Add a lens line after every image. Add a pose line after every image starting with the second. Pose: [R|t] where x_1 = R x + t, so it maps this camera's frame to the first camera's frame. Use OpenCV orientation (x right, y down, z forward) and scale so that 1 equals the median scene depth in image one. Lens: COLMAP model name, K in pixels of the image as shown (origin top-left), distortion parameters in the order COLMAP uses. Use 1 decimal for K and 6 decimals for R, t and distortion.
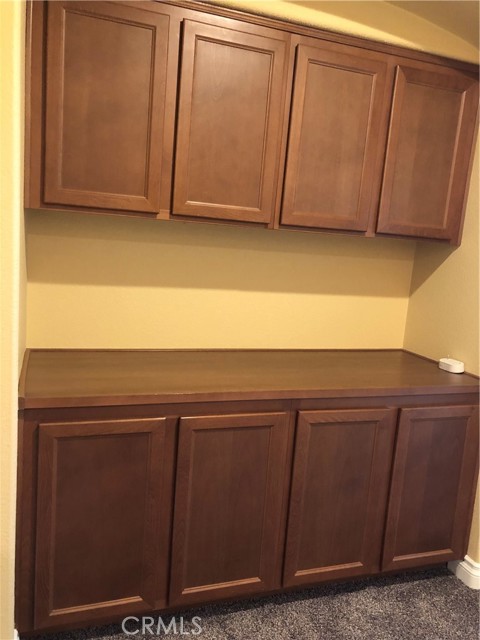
lens RADIAL K [[519.4, 0, 240.0], [0, 519.4, 320.0], [0, 0, 1]] dist [0.068410, -0.079512]
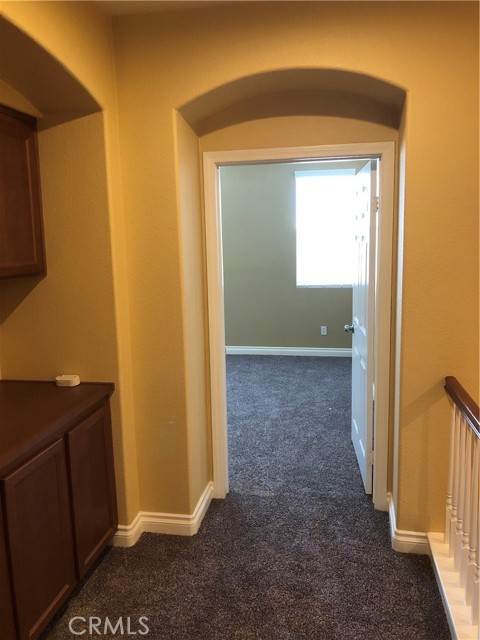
lens RADIAL K [[519.4, 0, 240.0], [0, 519.4, 320.0], [0, 0, 1]] dist [0.068410, -0.079512]
pose [[0.493927, -0.226446, 0.839499, -0.349561], [0.194919, 0.969756, 0.146899, -0.140282], [-0.847374, 0.091077, 0.523128, 0.083744]]
